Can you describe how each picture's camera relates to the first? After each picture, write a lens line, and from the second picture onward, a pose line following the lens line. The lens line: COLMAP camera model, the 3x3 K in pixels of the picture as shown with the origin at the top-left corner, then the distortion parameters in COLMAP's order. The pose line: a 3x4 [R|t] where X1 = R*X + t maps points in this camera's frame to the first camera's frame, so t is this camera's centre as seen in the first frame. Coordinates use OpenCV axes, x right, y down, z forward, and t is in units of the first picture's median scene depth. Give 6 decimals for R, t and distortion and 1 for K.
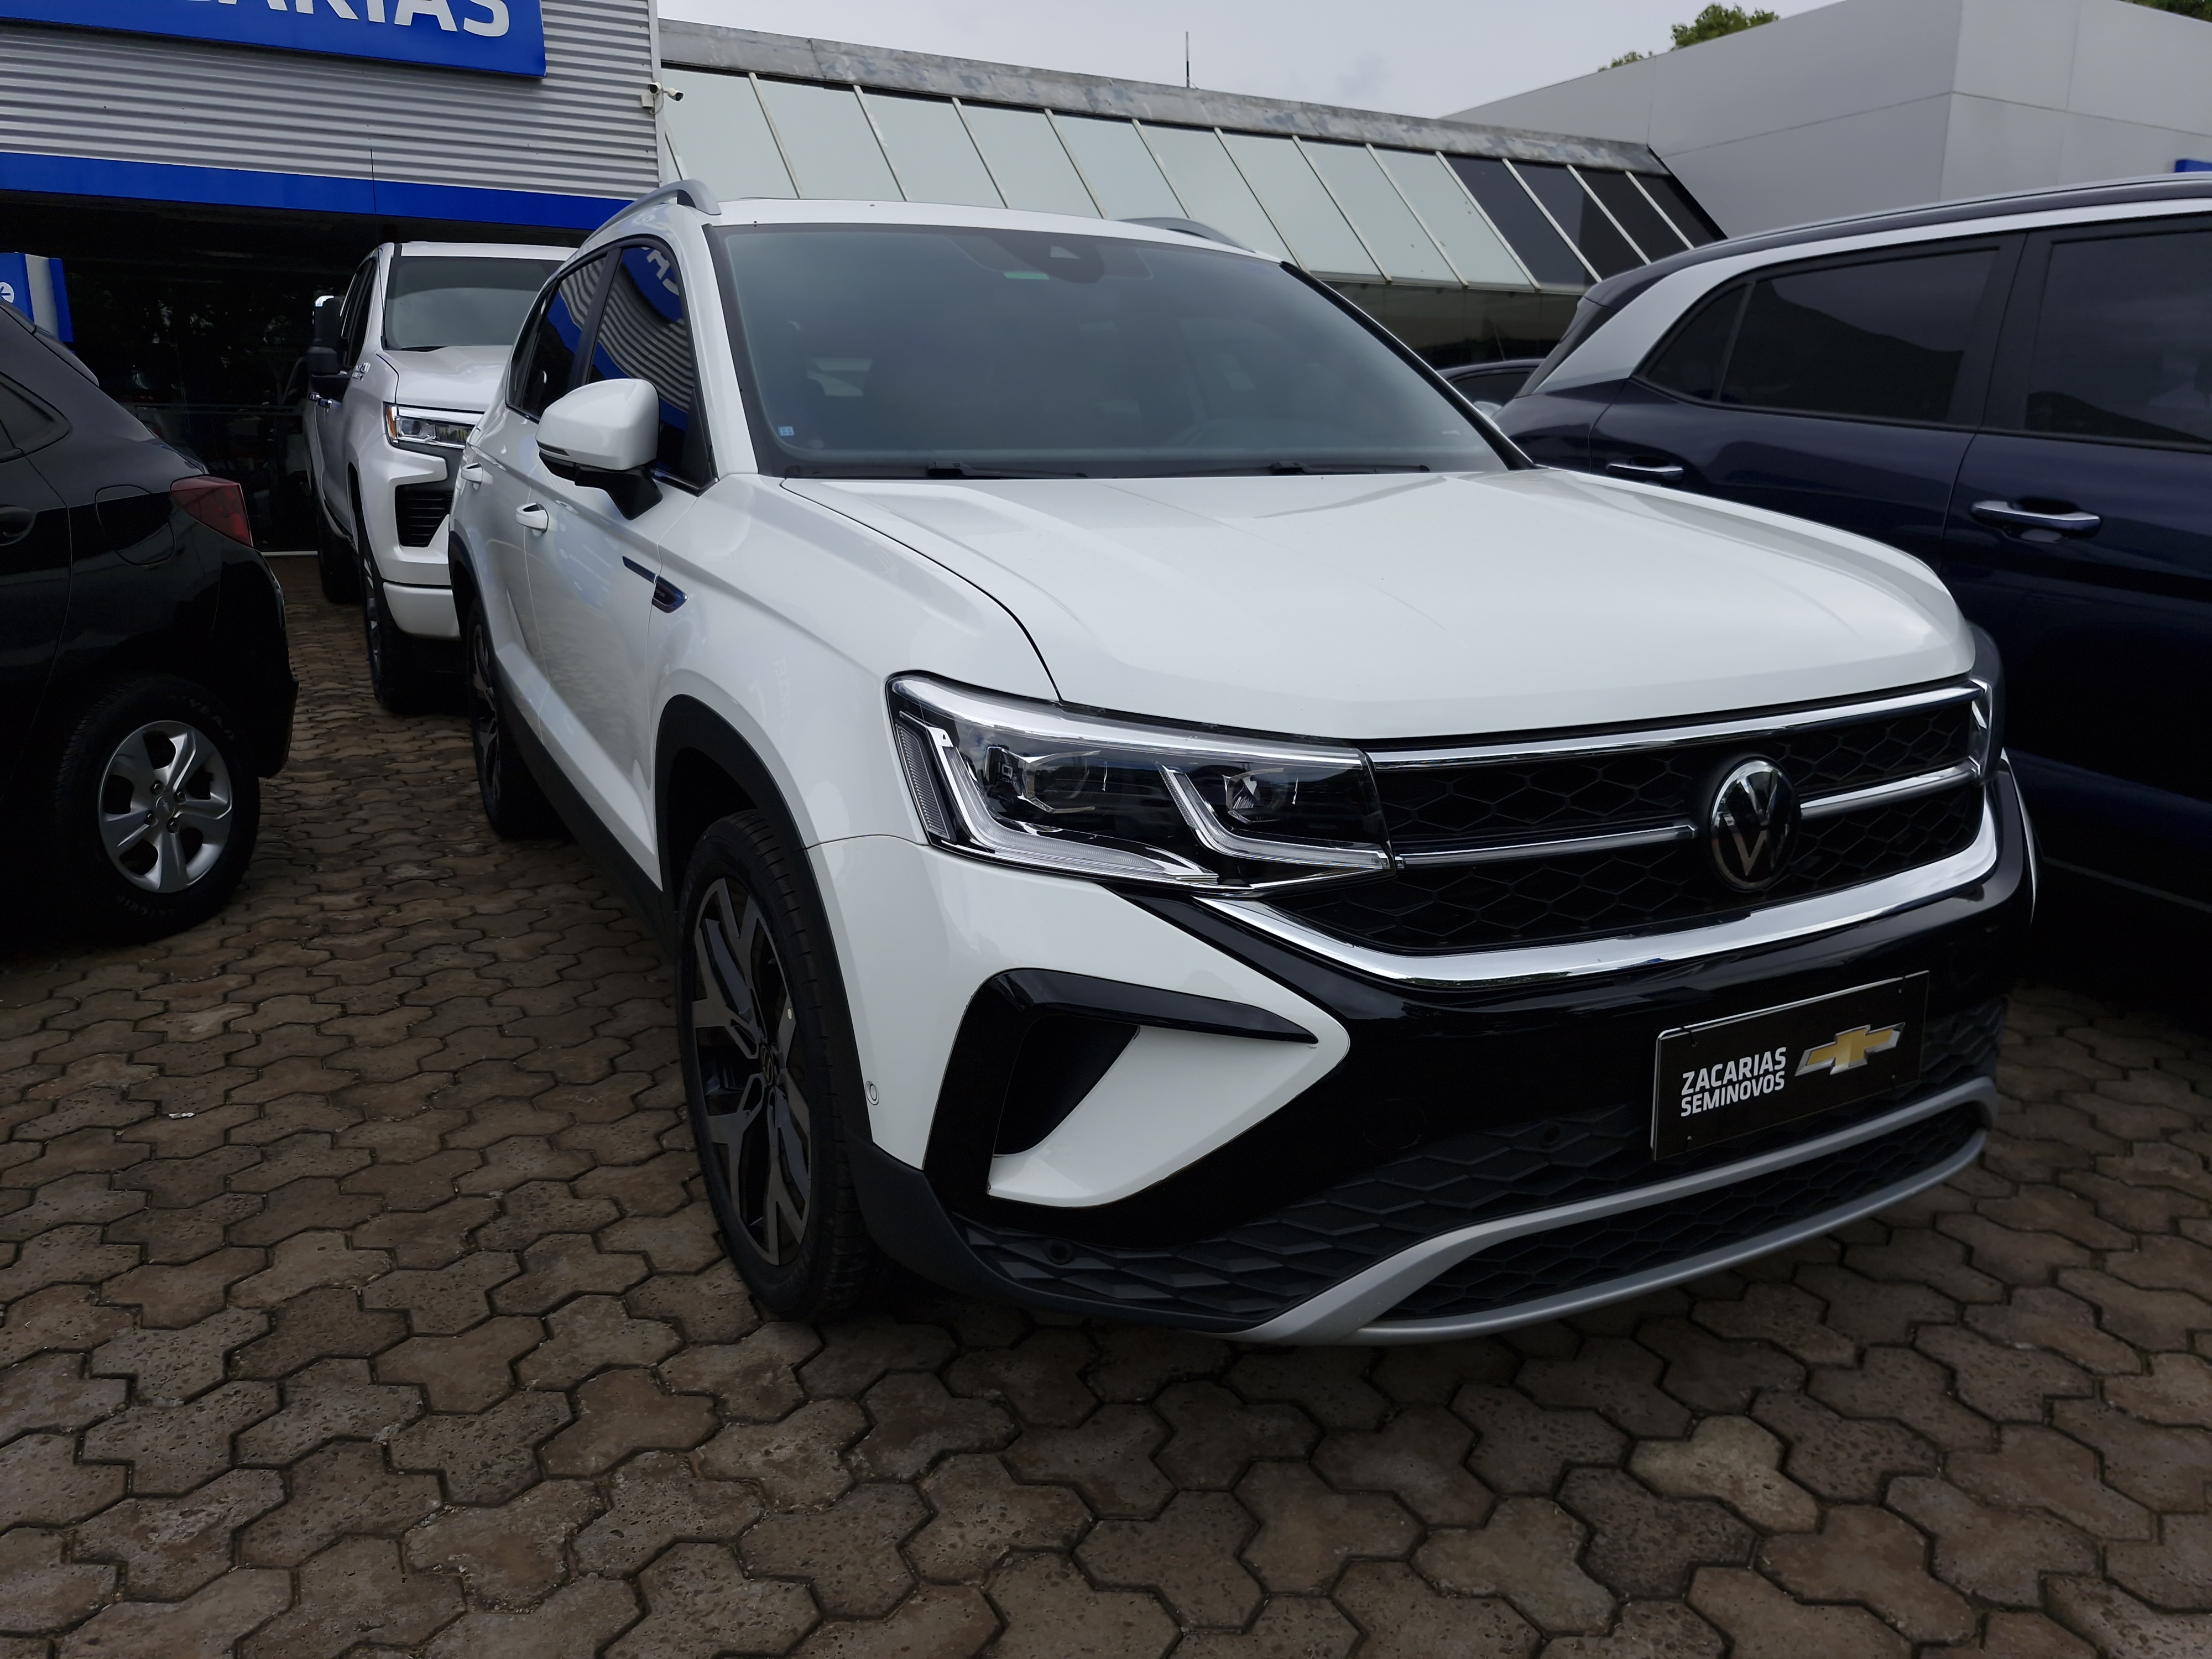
lens RADIAL K [[1516.7, 0, 1106.6], [0, 1516.7, 852.7], [0, 0, 1]] dist [0.029081, -0.026578]
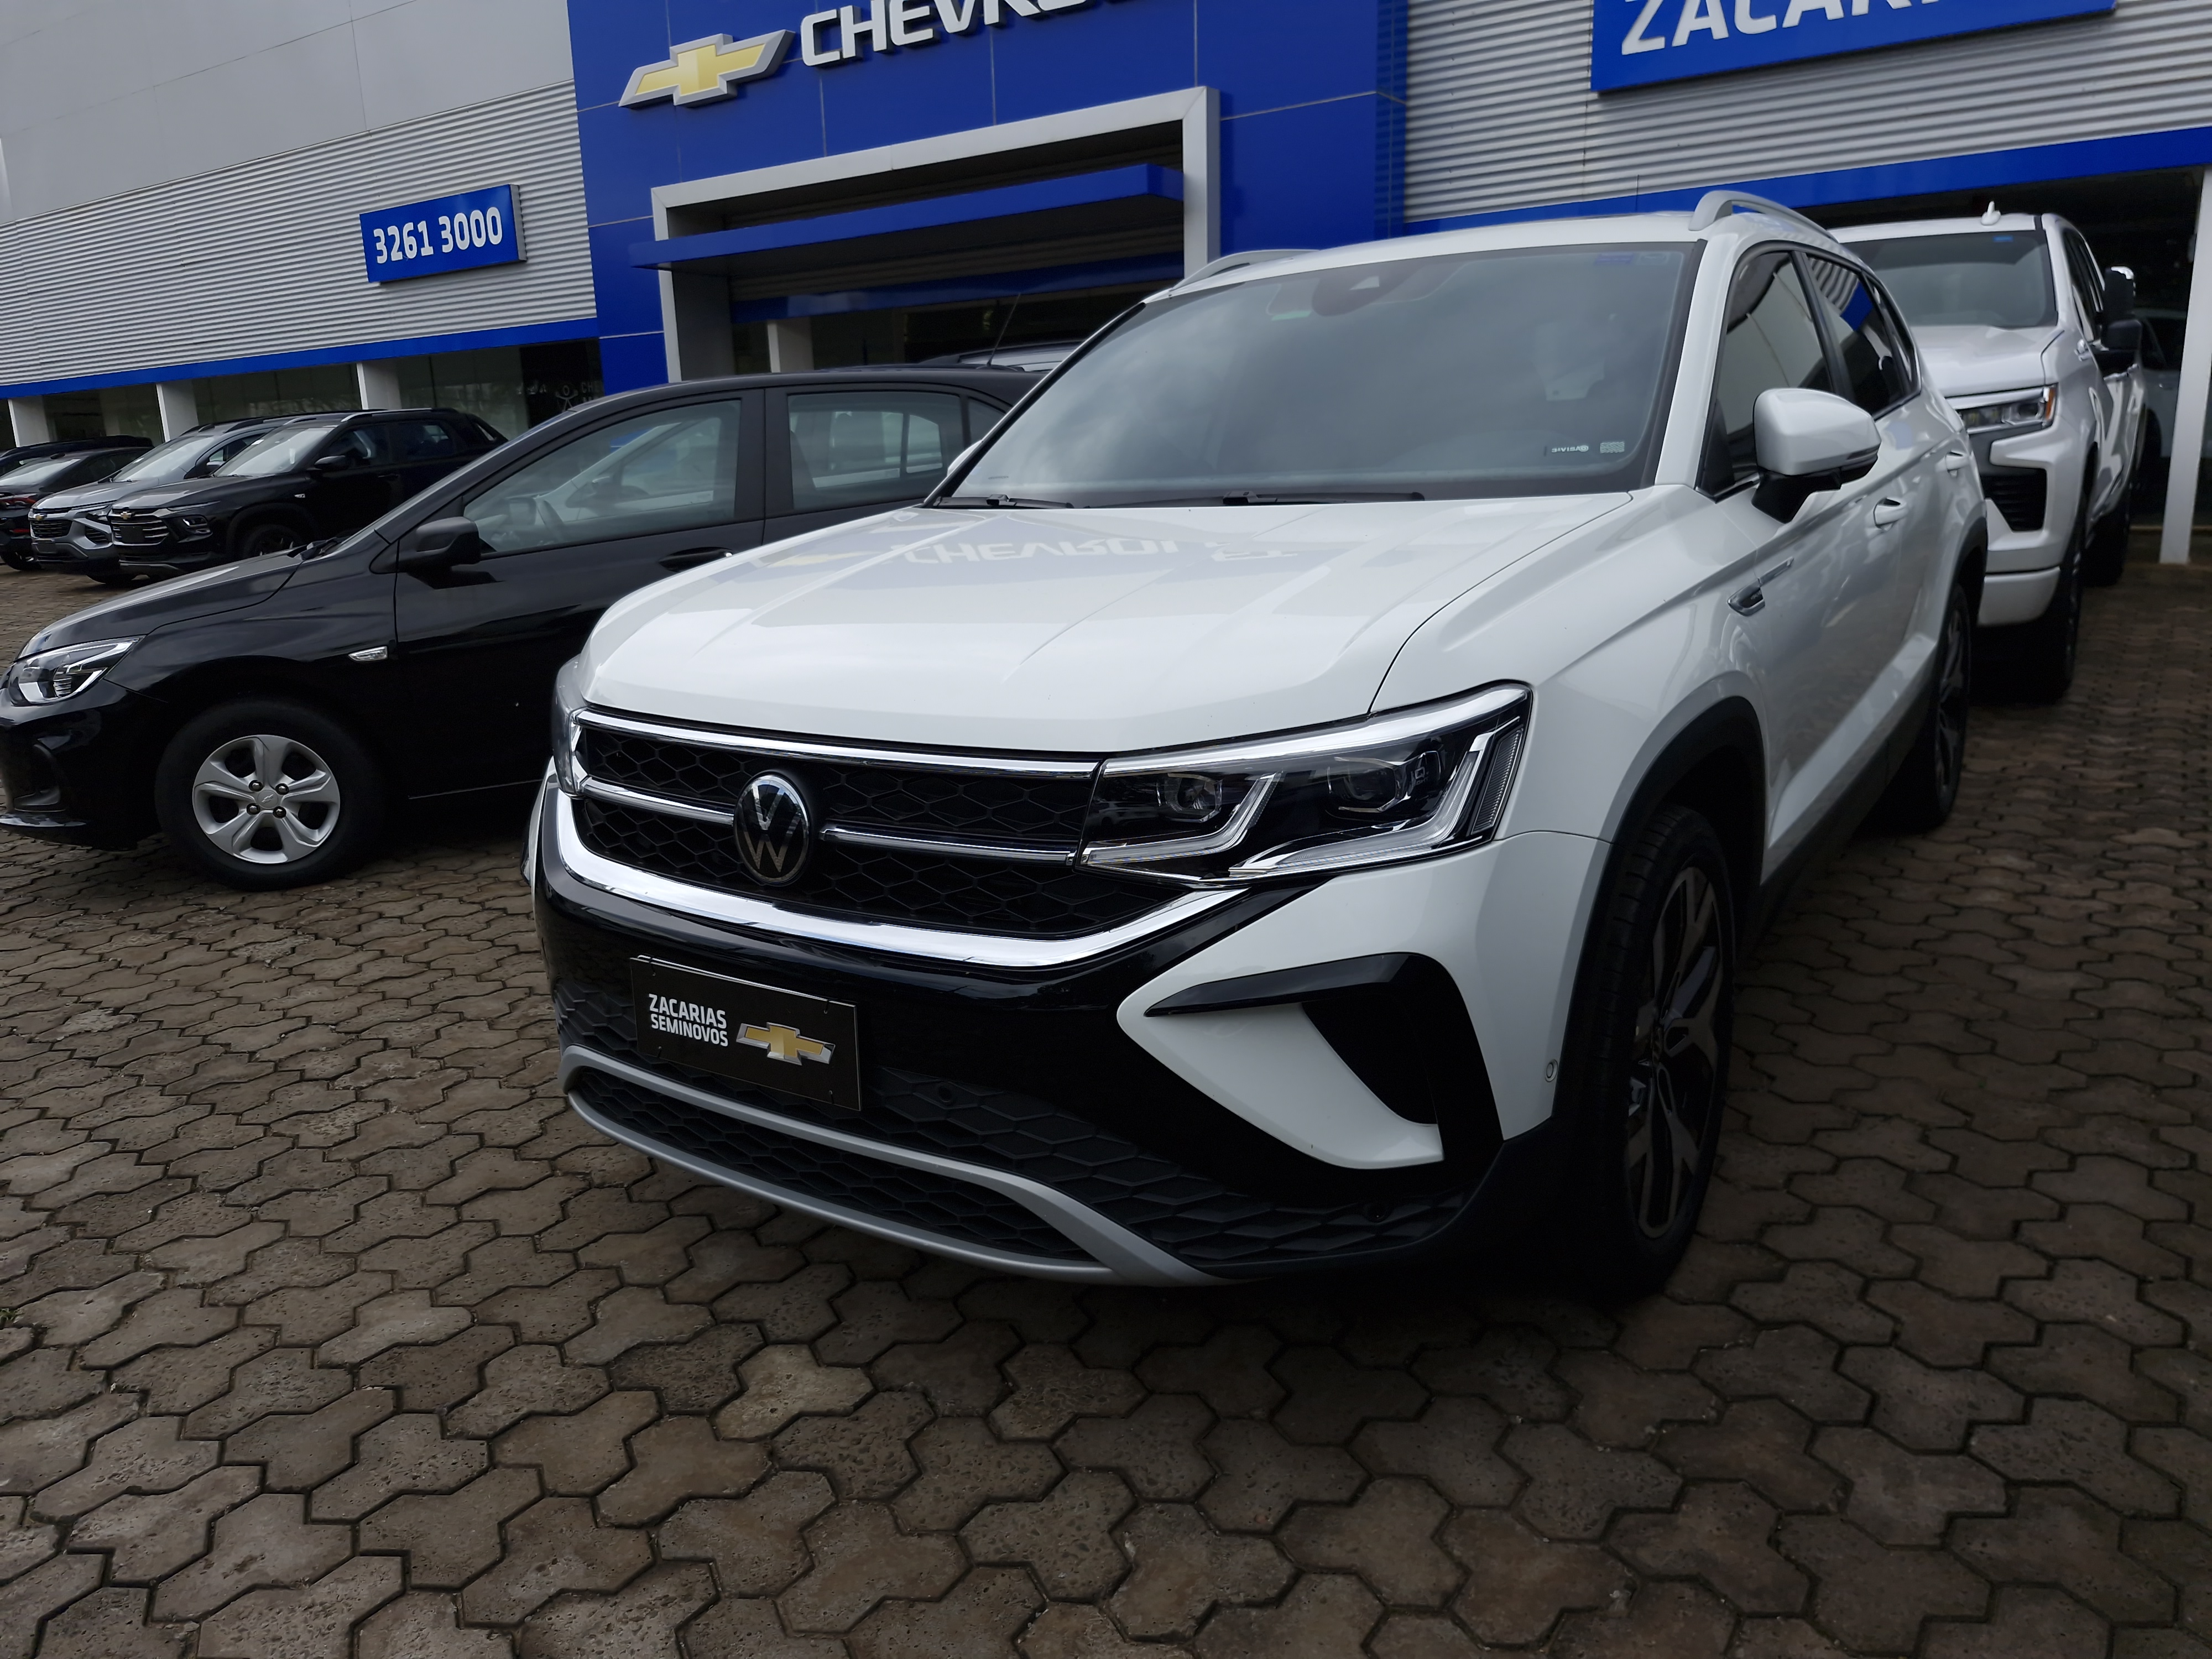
lens RADIAL K [[1516.4, 0, 1096.6], [0, 1516.4, 818.7], [0, 0, 1]] dist [0.109726, -0.157798]
pose [[0.446791, 0.188517, -0.874551, 1.555352], [-0.183529, 0.976070, 0.116639, -0.207847], [0.875611, 0.108393, 0.470698, 0.659479]]
